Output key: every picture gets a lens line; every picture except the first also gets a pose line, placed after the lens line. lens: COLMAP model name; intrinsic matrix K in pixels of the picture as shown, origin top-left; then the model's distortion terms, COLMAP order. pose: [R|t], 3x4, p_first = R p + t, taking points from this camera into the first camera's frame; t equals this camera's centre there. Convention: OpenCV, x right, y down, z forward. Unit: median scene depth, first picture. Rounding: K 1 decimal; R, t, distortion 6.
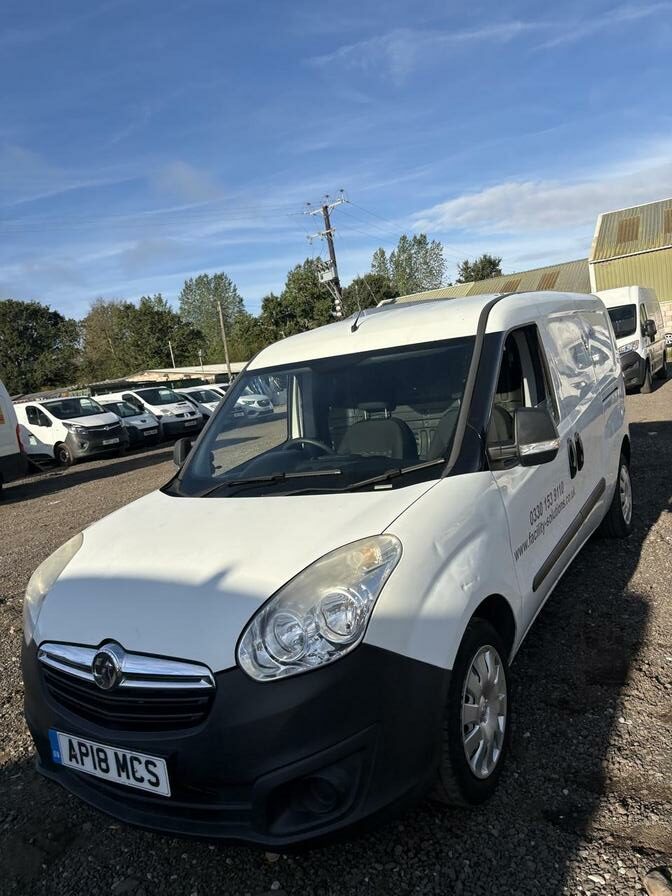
lens RADIAL K [[679.0, 0, 336.0], [0, 679.0, 448.0], [0, 0, 1]] dist [0.003933, 0.007368]
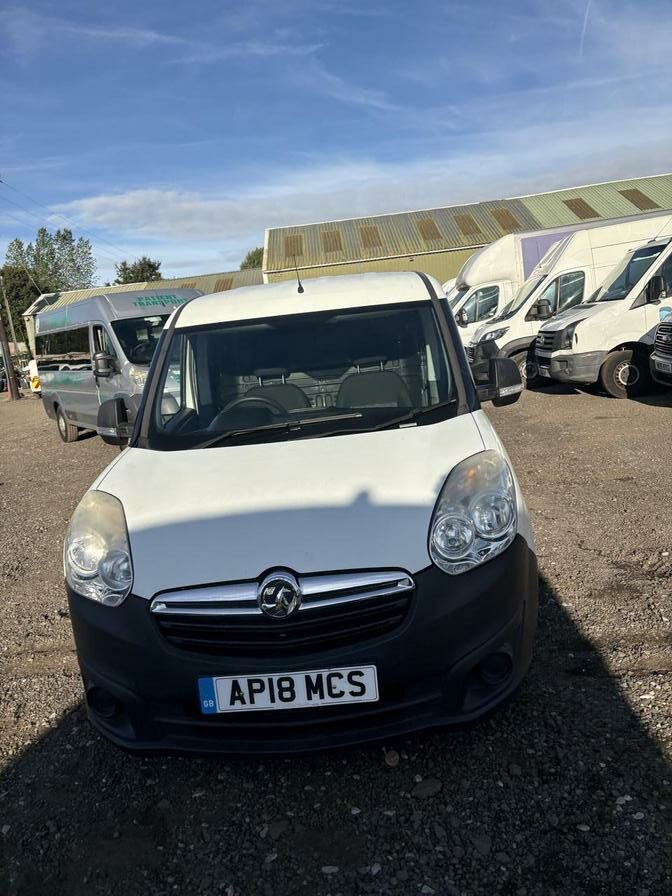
lens RADIAL K [[680.3, 0, 336.0], [0, 680.3, 448.0], [0, 0, 1]] dist [0.032608, -0.070744]
pose [[0.875633, -0.034796, 0.481722, -0.724238], [0.039798, 0.999208, -0.000166, 0.114380], [-0.481334, 0.019317, 0.876324, 0.100735]]
